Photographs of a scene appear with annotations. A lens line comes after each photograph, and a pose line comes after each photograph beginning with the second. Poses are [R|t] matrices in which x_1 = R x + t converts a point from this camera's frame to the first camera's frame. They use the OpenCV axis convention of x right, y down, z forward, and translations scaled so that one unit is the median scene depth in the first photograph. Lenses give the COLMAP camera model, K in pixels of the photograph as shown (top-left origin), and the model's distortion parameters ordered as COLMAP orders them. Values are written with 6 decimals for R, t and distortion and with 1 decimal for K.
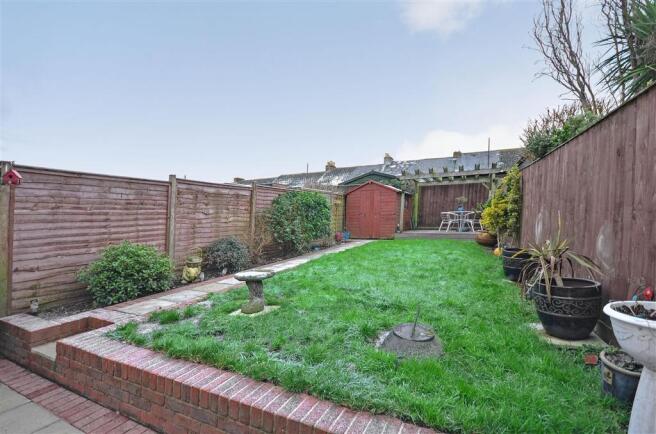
lens RADIAL K [[332.2, 0, 328.0], [0, 332.2, 217.0], [0, 0, 1]] dist [0.000543, -0.012079]
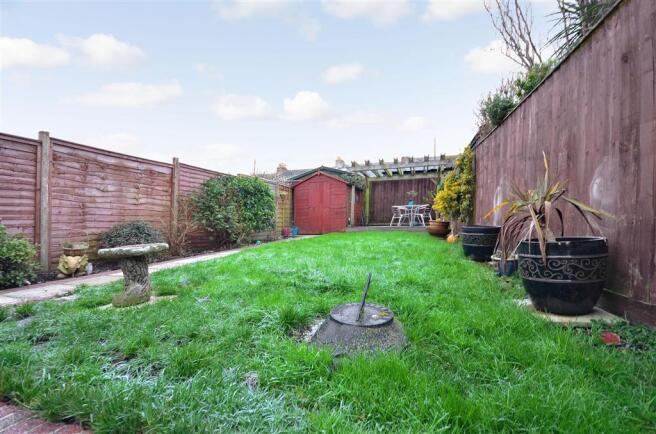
lens RADIAL K [[332.2, 0, 328.0], [0, 332.2, 217.0], [0, 0, 1]] dist [0.000543, -0.012079]
pose [[0.990084, -0.015888, 0.139575, 0.051172], [0.017482, 0.999795, -0.010197, 0.078061], [-0.139385, 0.012536, 0.990159, 0.177743]]
